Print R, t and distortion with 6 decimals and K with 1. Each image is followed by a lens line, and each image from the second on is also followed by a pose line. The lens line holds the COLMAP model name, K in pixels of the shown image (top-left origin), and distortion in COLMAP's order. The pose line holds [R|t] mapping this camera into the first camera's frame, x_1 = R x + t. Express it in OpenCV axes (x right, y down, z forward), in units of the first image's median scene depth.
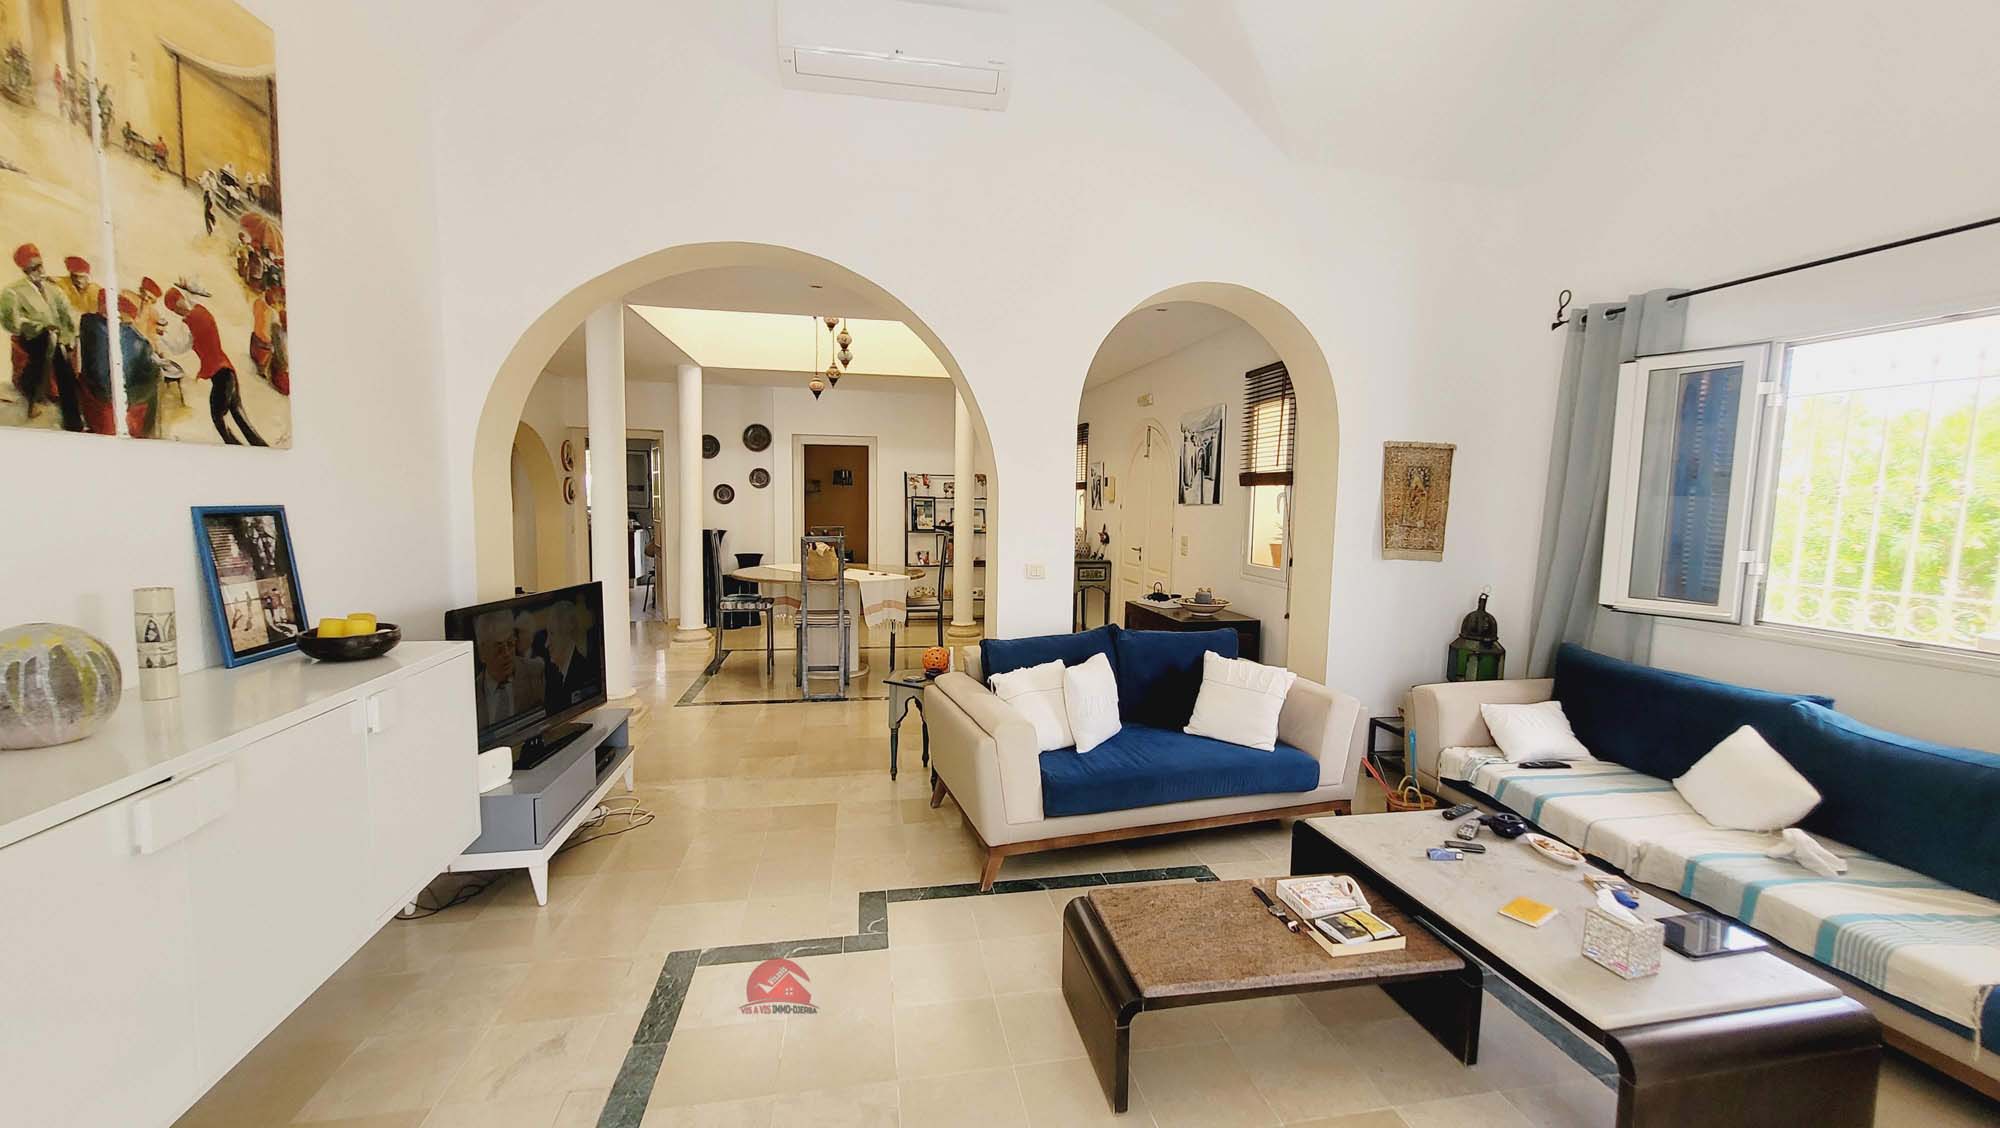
lens RADIAL K [[793.7, 0, 1012.2], [0, 793.7, 571.1], [0, 0, 1]] dist [0.002630, -0.000022]
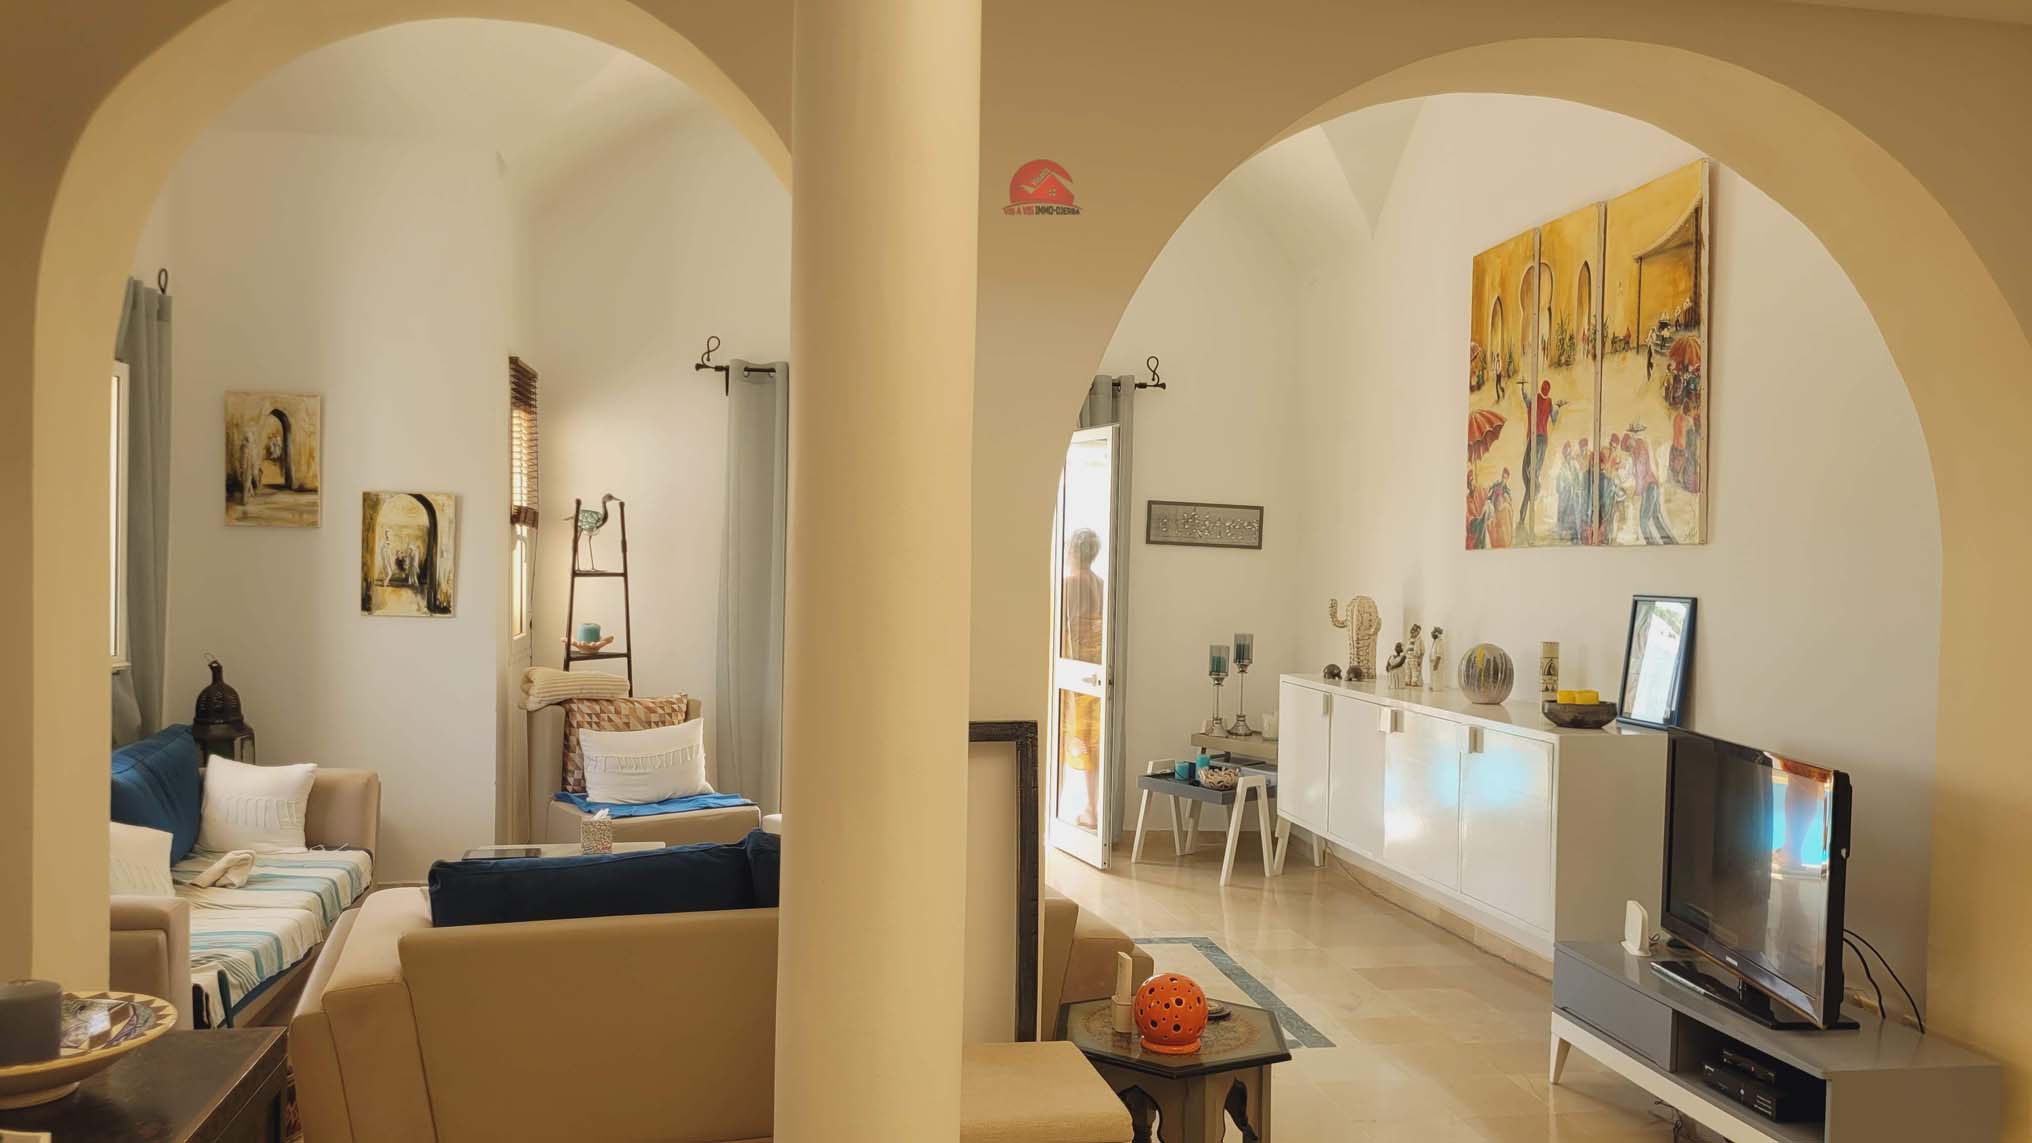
lens RADIAL K [[1529.4, 0, 1017.9], [0, 1529.4, 600.7], [0, 0, 1]] dist [0.007888, 0.000563]
pose [[-0.999115, -0.038095, 0.017853, -0.055114], [-0.035615, 0.991752, 0.123124, -0.268515], [-0.022396, 0.122379, -0.992231, 2.743885]]
